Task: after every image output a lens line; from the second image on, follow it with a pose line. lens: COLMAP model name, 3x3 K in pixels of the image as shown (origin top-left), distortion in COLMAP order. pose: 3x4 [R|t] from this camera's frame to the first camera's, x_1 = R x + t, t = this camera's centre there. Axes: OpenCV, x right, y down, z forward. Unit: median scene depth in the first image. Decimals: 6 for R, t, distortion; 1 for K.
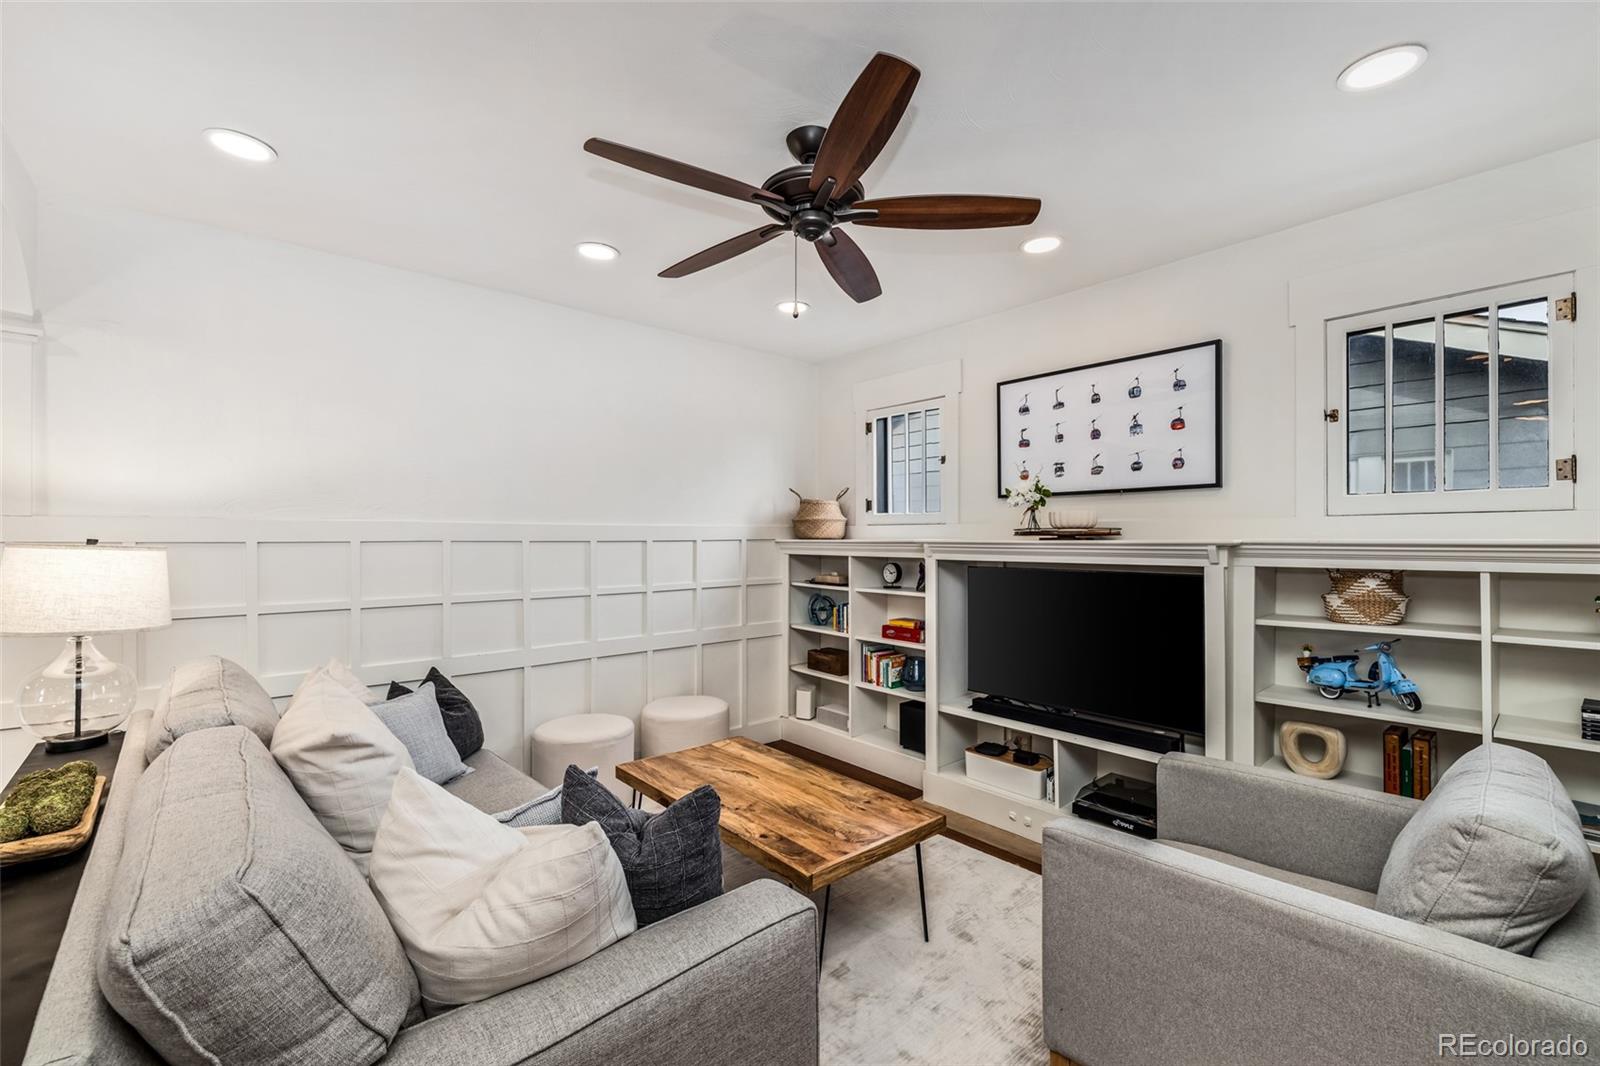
lens RADIAL K [[683.2, 0, 798.1], [0, 683.2, 539.5], [0, 0, 1]] dist [-0.000517, 0.000496]
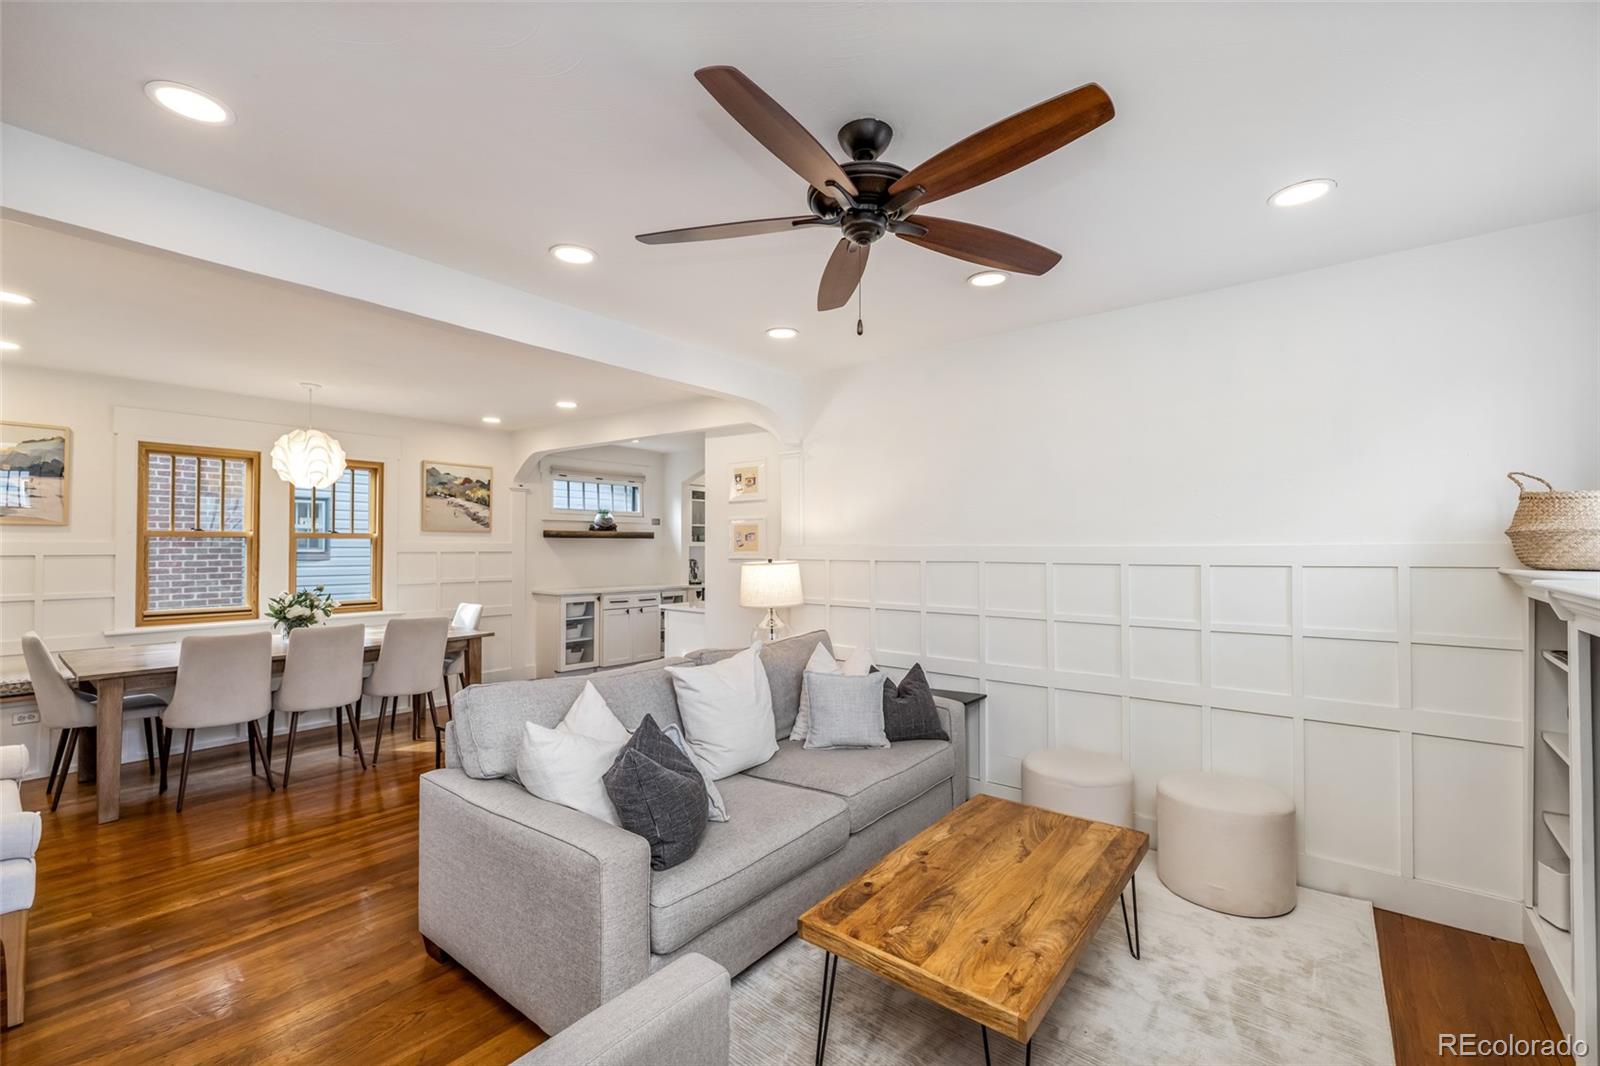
lens RADIAL K [[683.2, 0, 792.6], [0, 683.2, 534.8], [0, 0, 1]] dist [-0.000517, 0.000496]
pose [[0.155371, -0.017283, -0.987705, 0.796924], [-0.001297, 0.999843, -0.017699, -0.030985], [0.987855, 0.004031, 0.155325, 0.677098]]
